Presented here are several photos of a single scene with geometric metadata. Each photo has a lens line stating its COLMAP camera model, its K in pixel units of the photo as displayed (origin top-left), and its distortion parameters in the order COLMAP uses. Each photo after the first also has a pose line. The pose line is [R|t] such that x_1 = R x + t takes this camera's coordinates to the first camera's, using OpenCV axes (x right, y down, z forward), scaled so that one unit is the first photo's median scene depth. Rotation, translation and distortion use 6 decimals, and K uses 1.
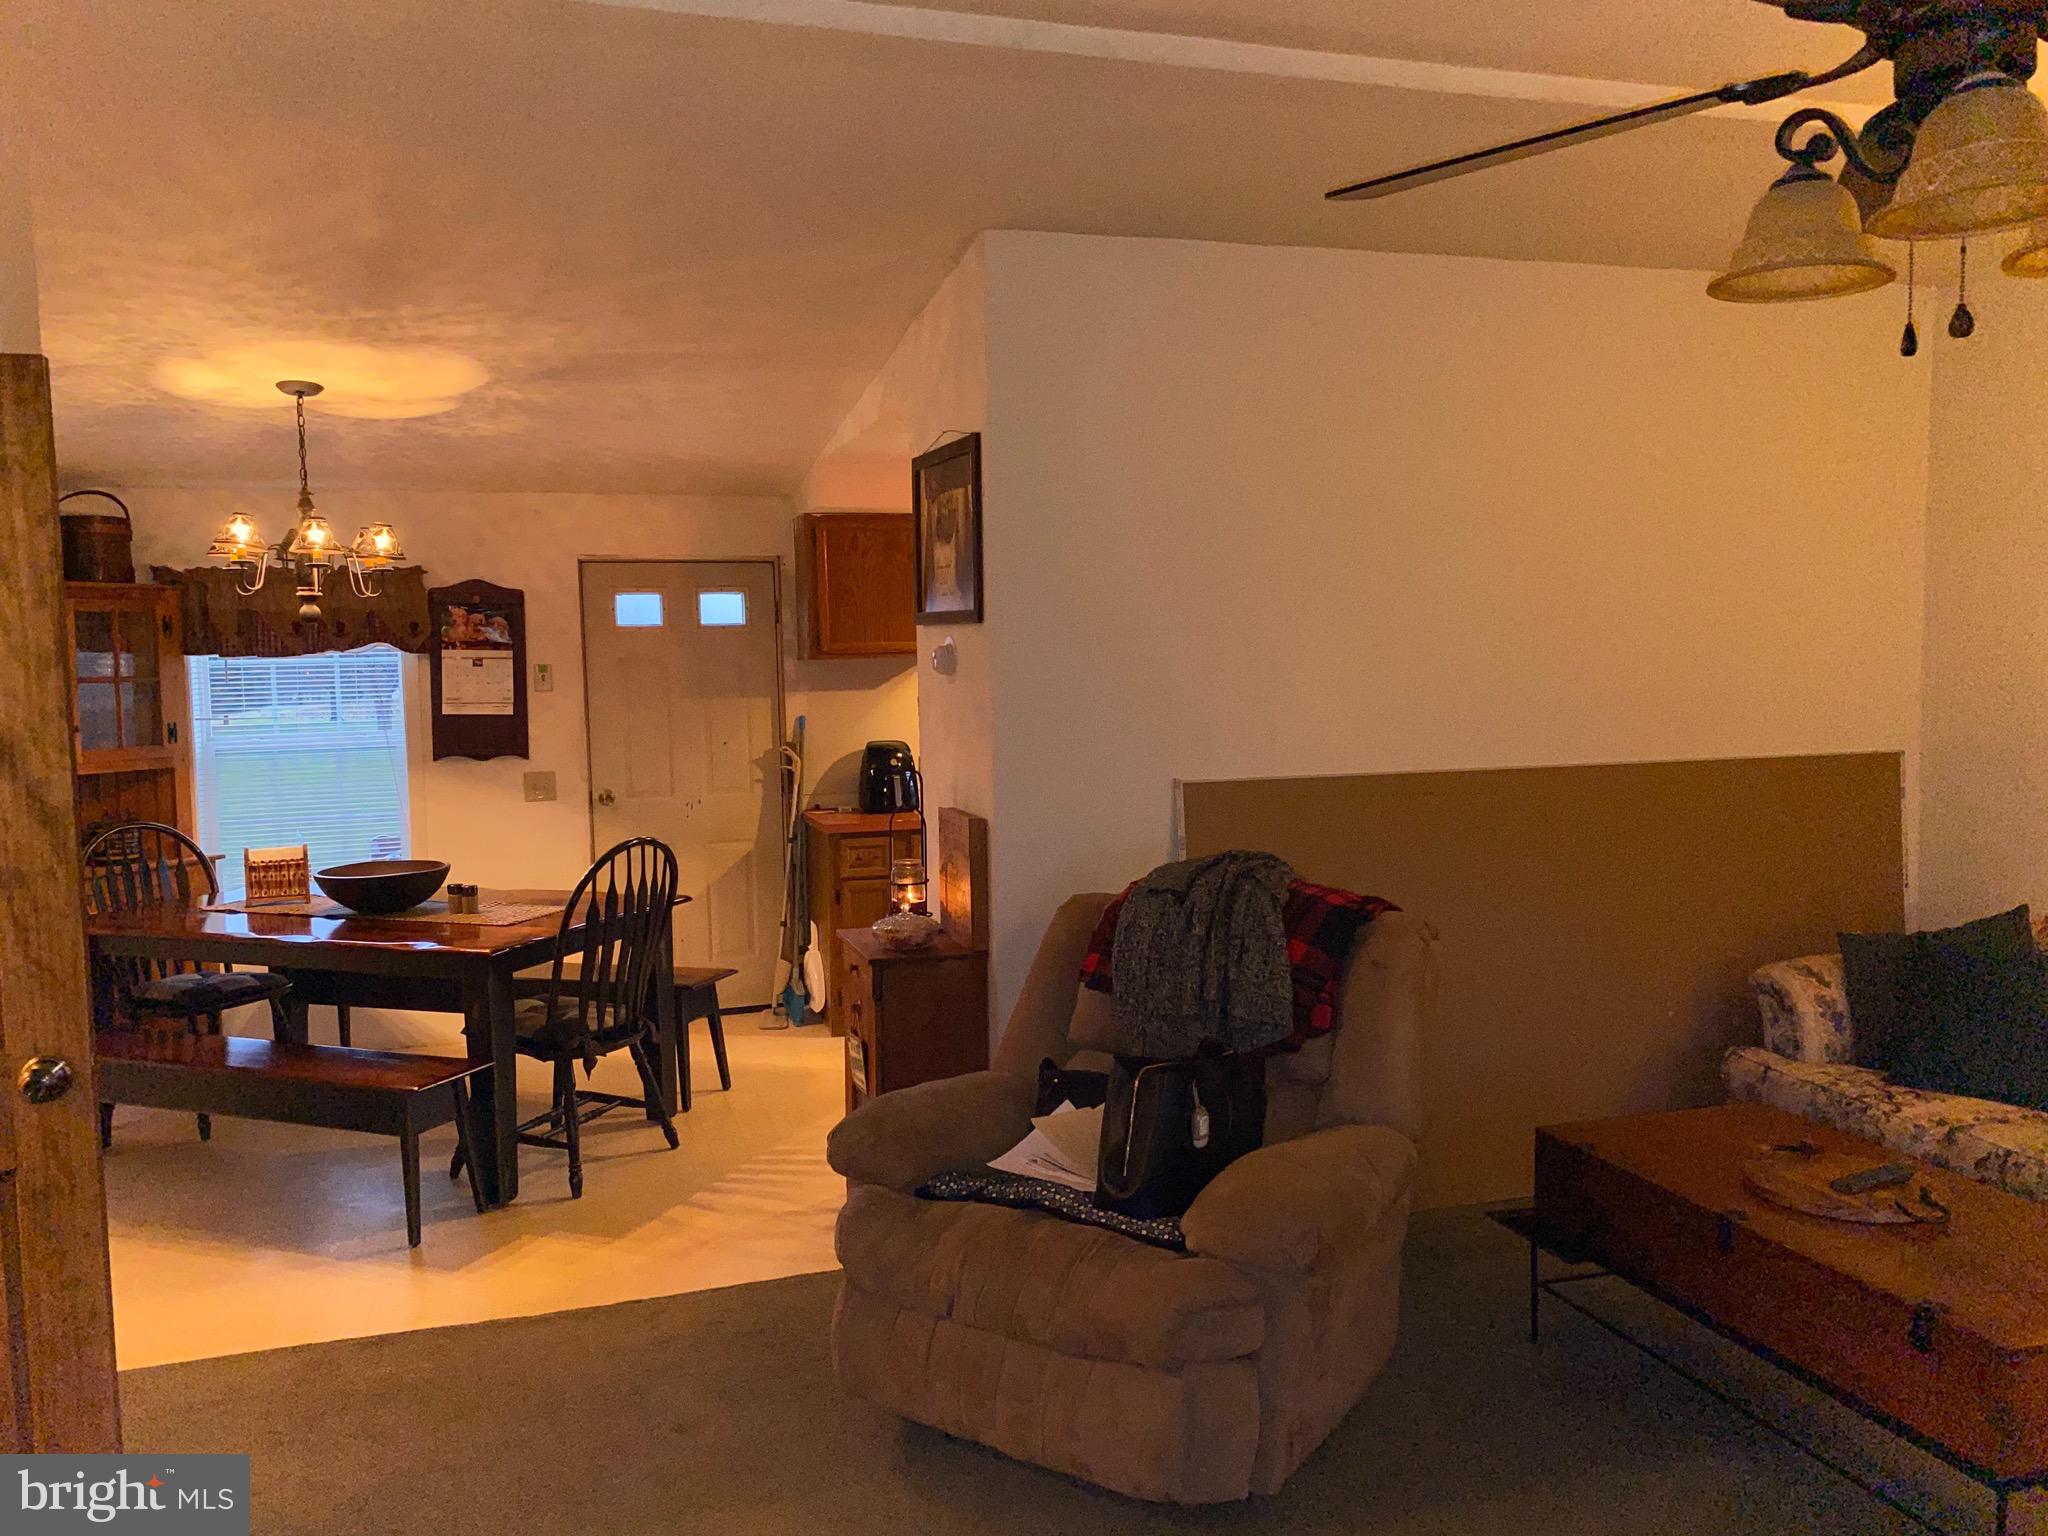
lens RADIAL K [[1543.5, 0, 1025.2], [0, 1543.5, 770.7], [0, 0, 1]] dist [-0.001401, -0.000134]
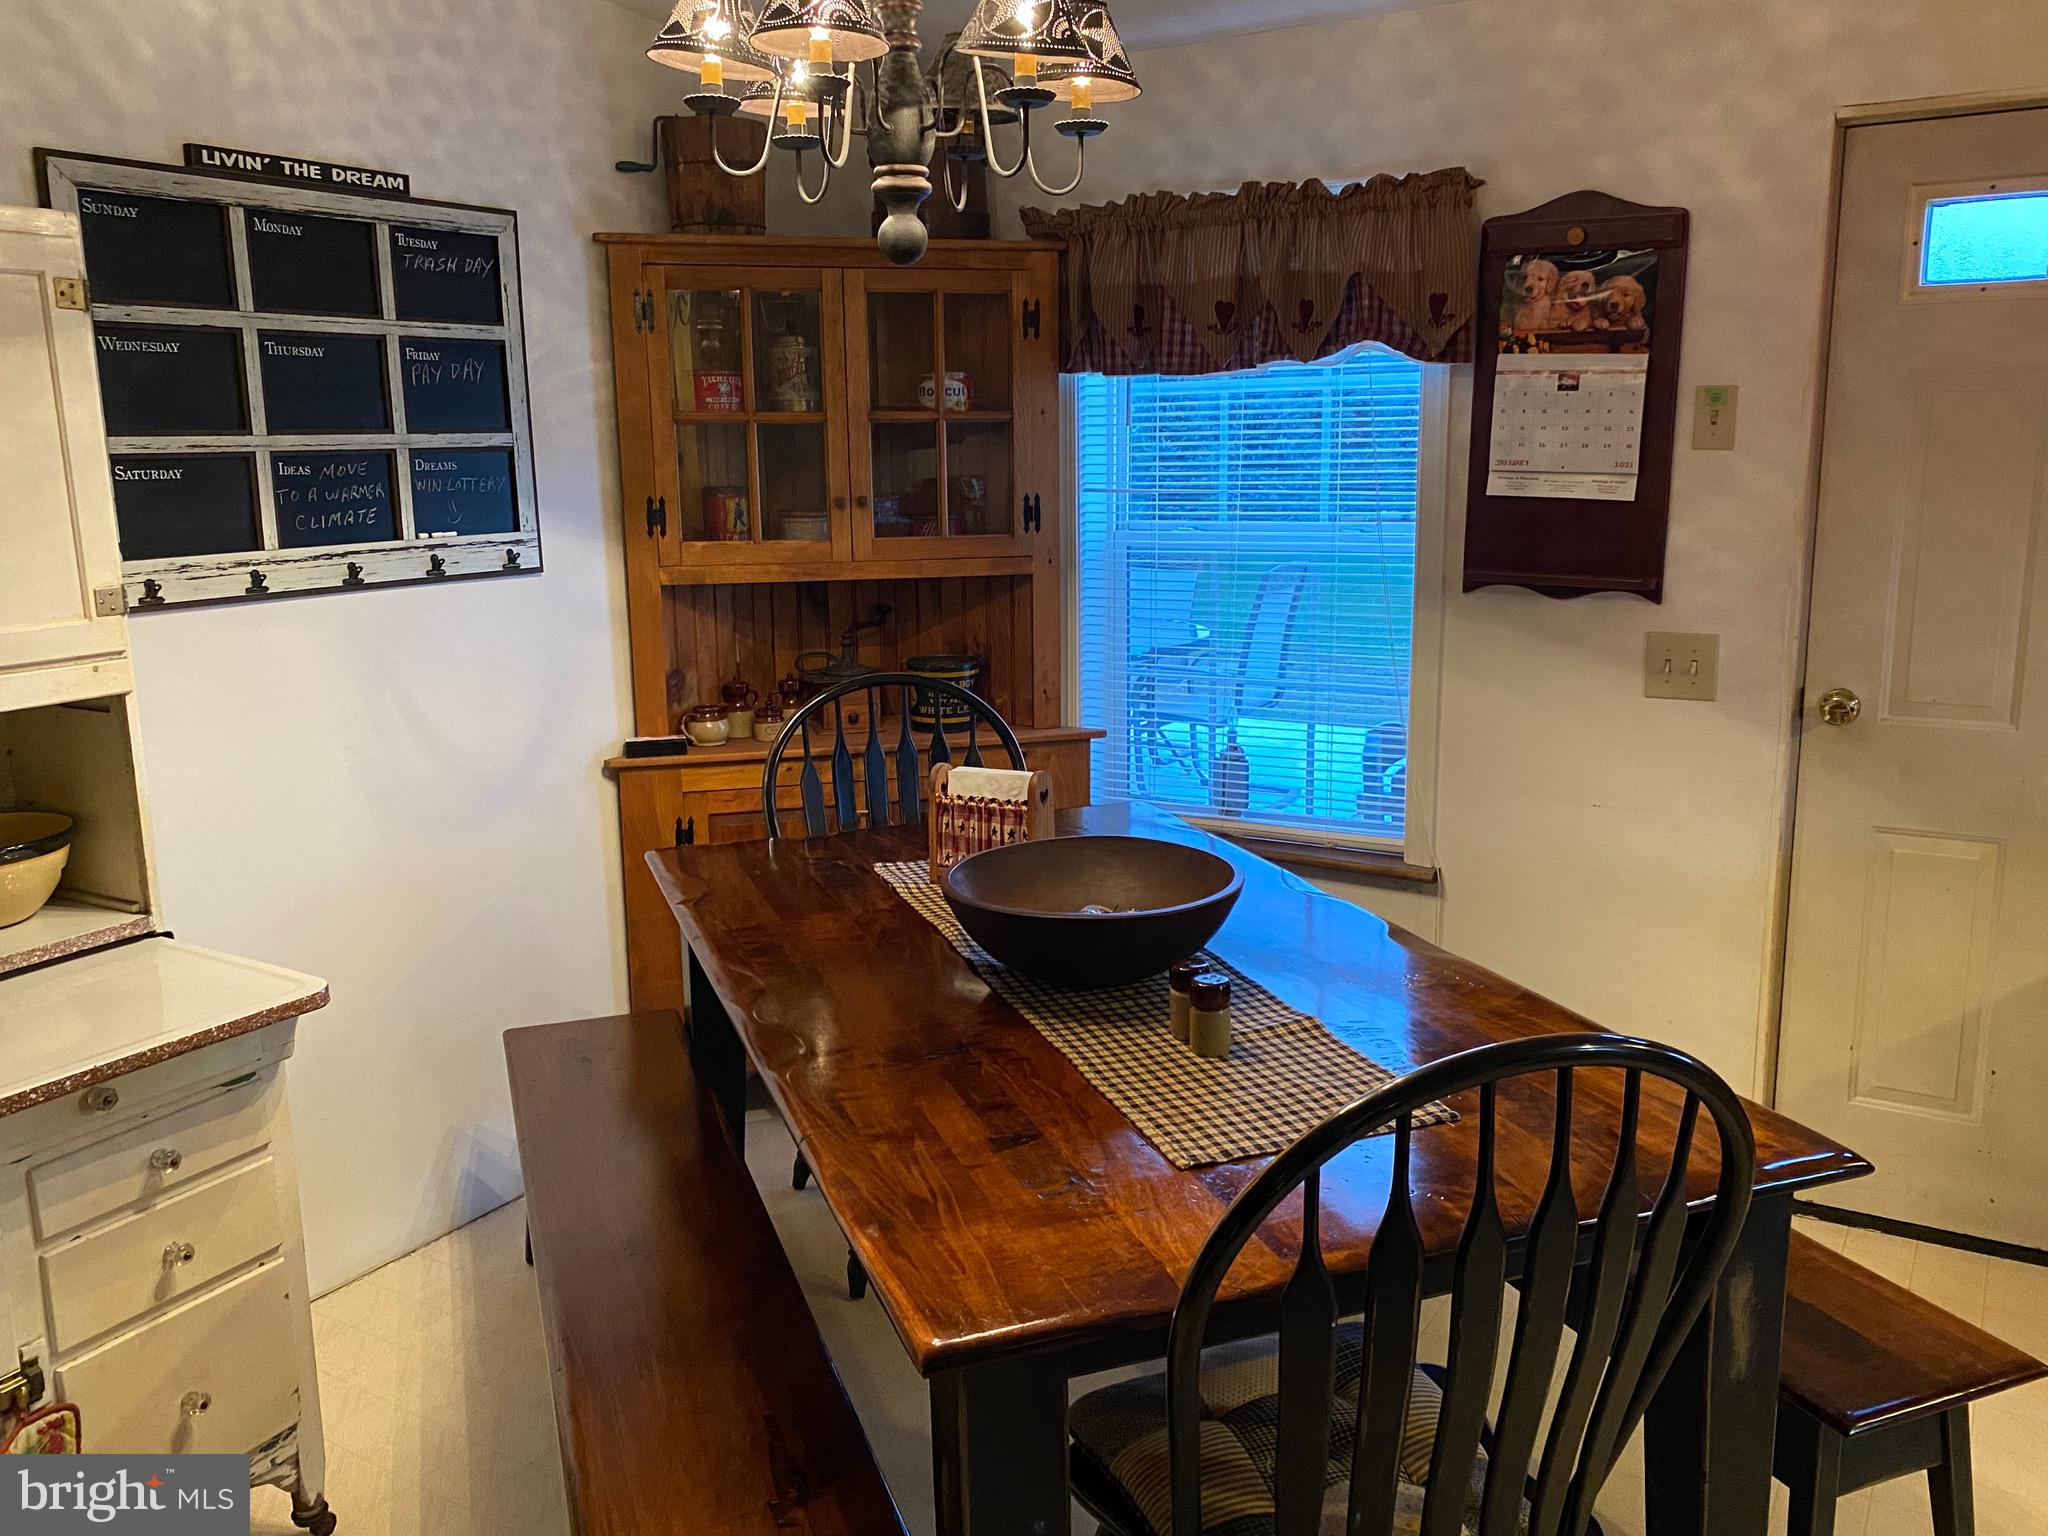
lens RADIAL K [[1654.0, 0, 1028.3], [0, 1654.0, 770.0], [0, 0, 1]] dist [0.013857, 0.000853]
pose [[0.656967, 0.160420, -0.736654, -0.082014], [-0.055553, 0.984744, 0.164902, -0.029457], [0.751869, -0.067411, 0.655857, 0.554753]]
